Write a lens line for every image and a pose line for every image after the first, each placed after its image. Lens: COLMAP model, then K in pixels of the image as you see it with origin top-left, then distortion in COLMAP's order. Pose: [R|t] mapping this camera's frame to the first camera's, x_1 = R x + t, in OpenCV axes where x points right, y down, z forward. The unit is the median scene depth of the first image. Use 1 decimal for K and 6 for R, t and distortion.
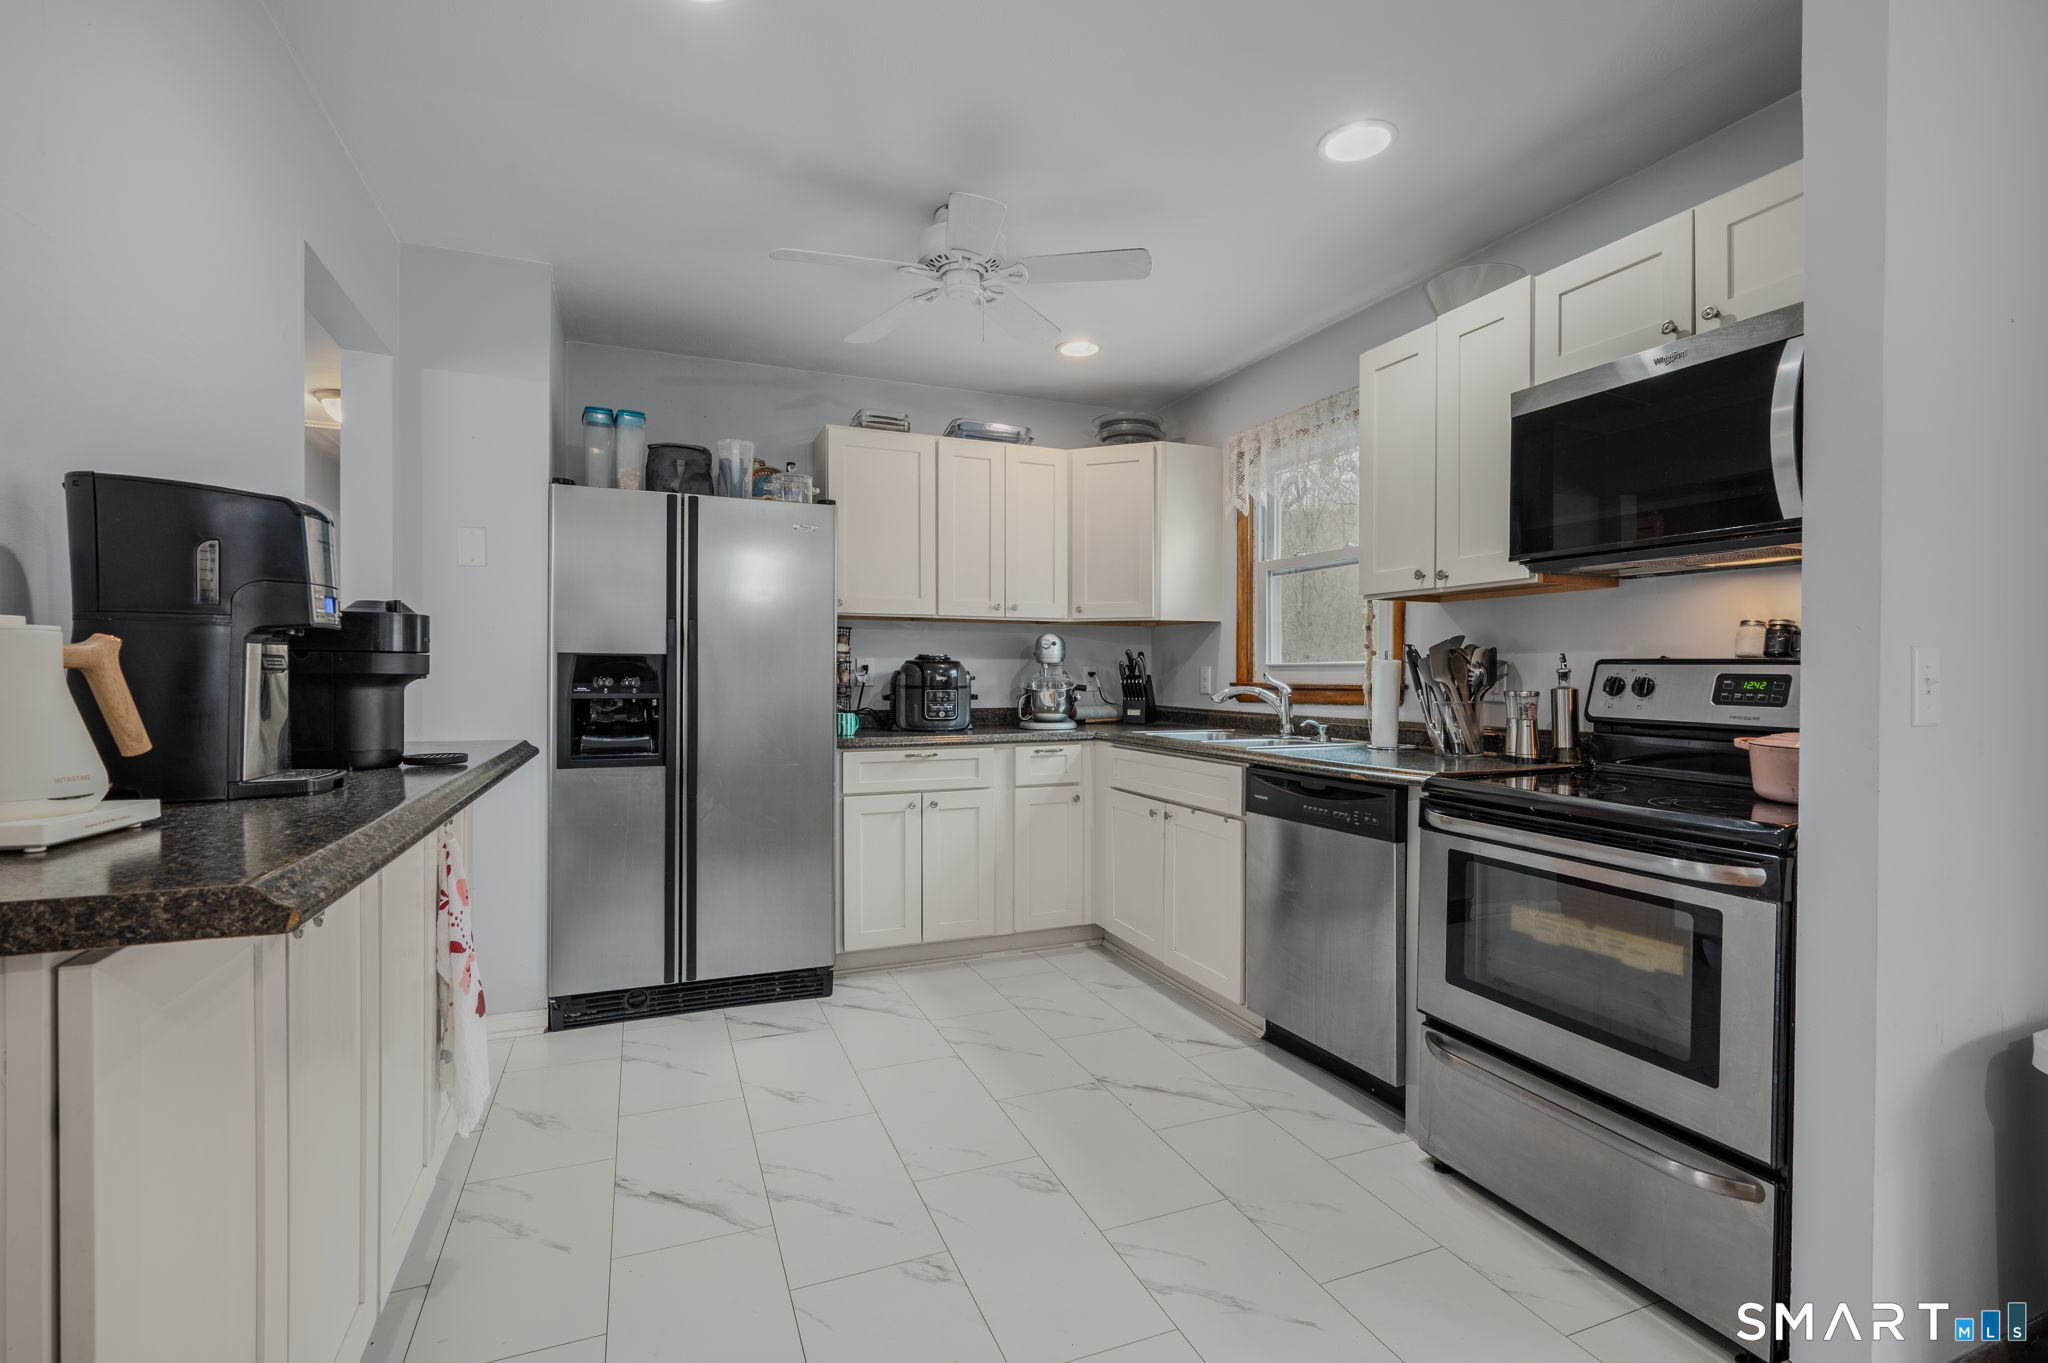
lens RADIAL K [[930.6, 0, 1024.0], [0, 930.6, 681.5], [0, 0, 1]] dist [-0.001989, -0.000228]
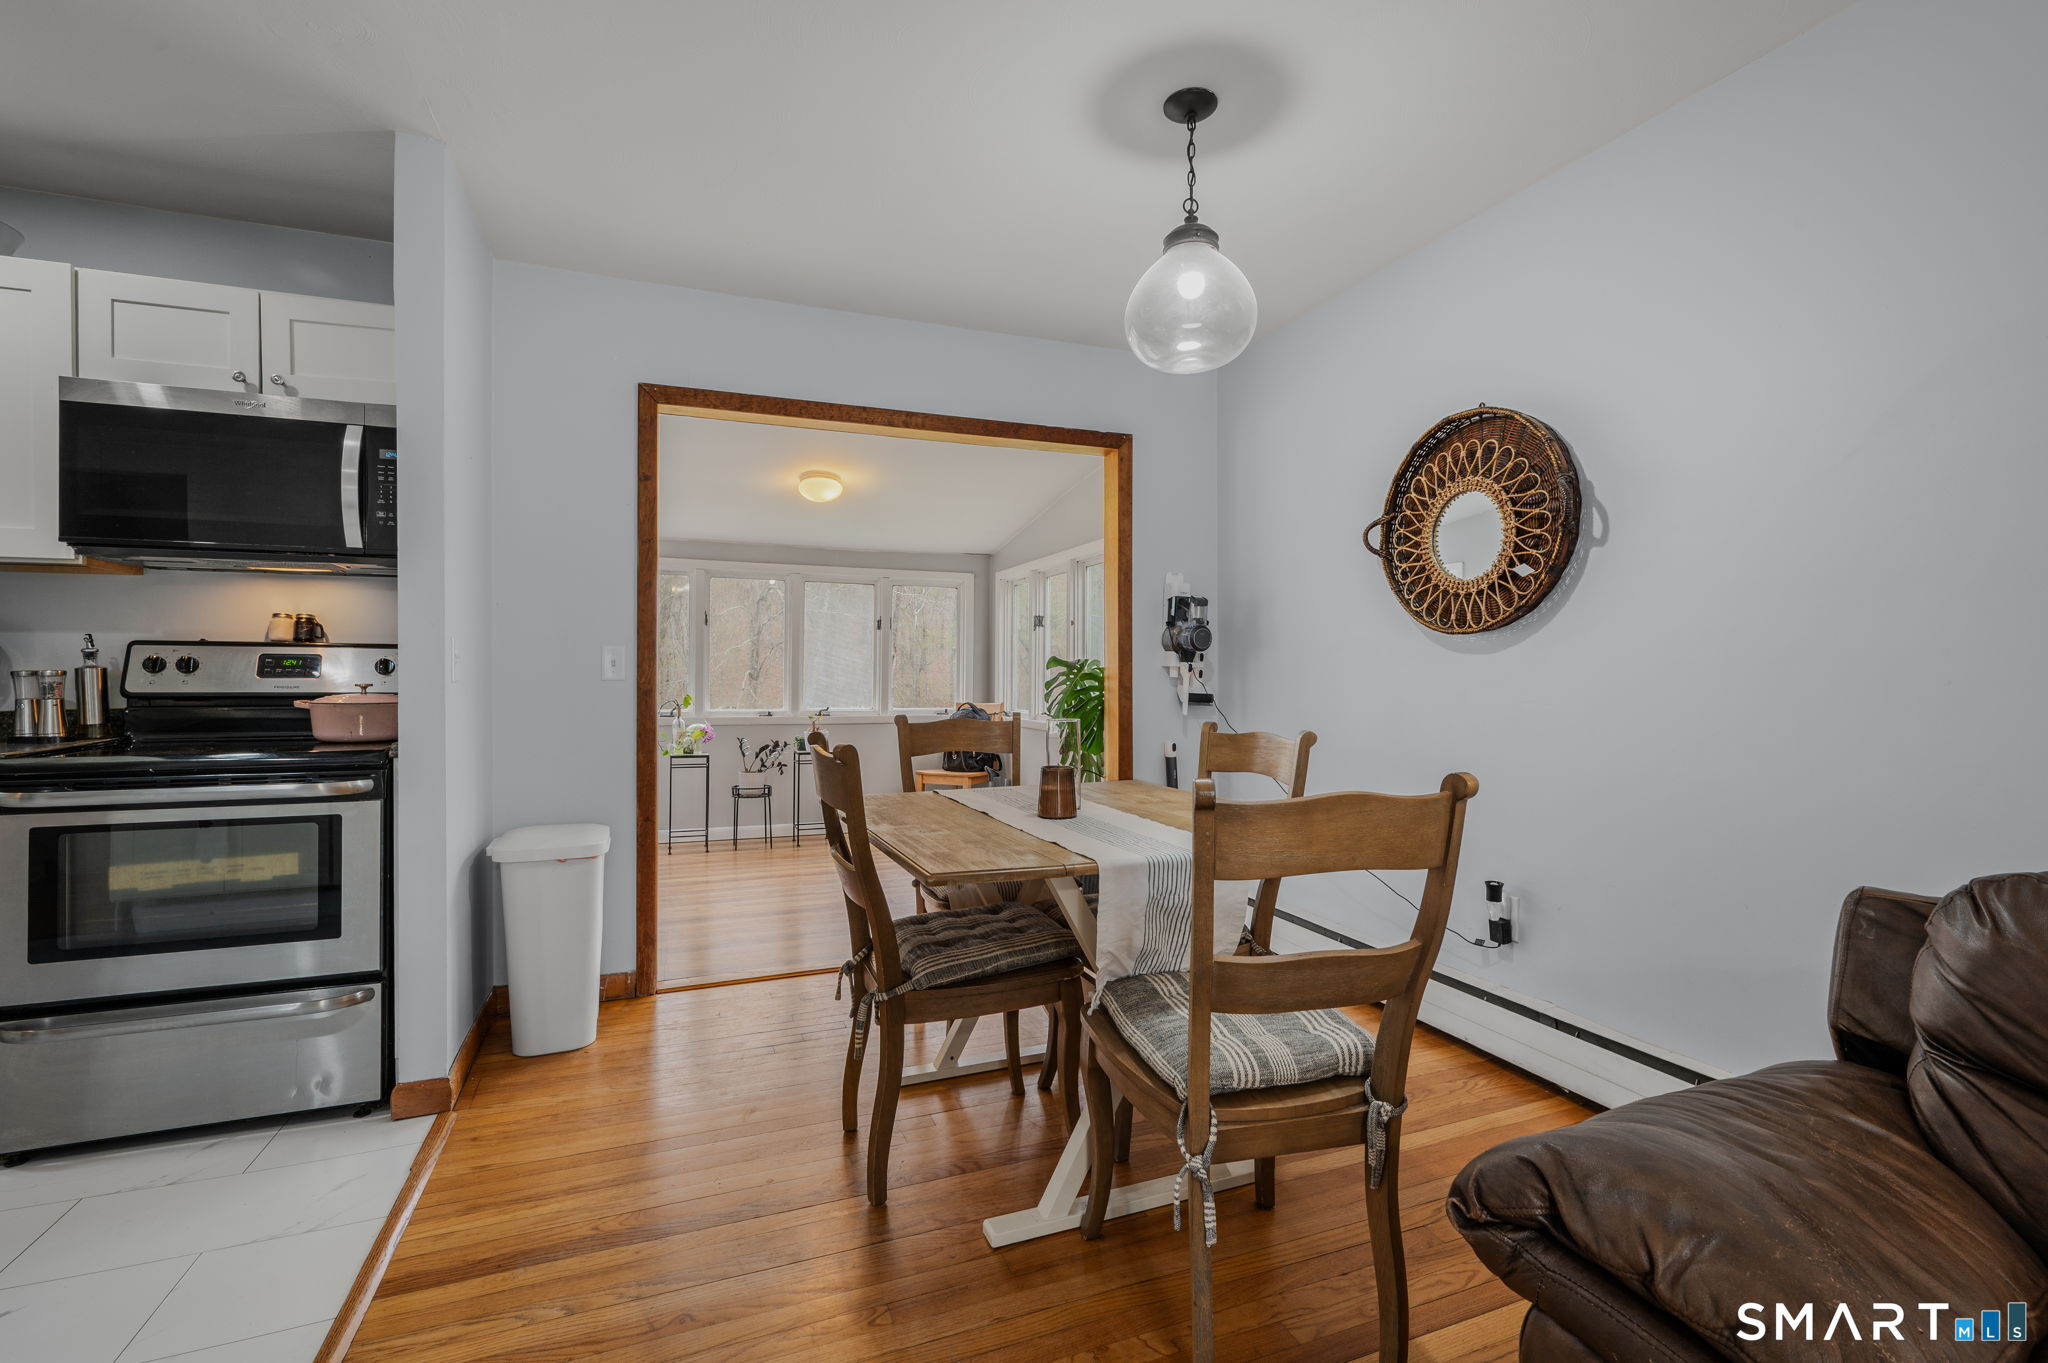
lens RADIAL K [[930.6, 0, 1024.0], [0, 930.6, 681.5], [0, 0, 1]] dist [-0.001989, -0.000228]
pose [[0.027486, -0.017812, 0.999464, -0.466747], [0.009188, 0.999804, 0.017565, 0.015807], [-0.999580, 0.008700, 0.027644, -0.077680]]
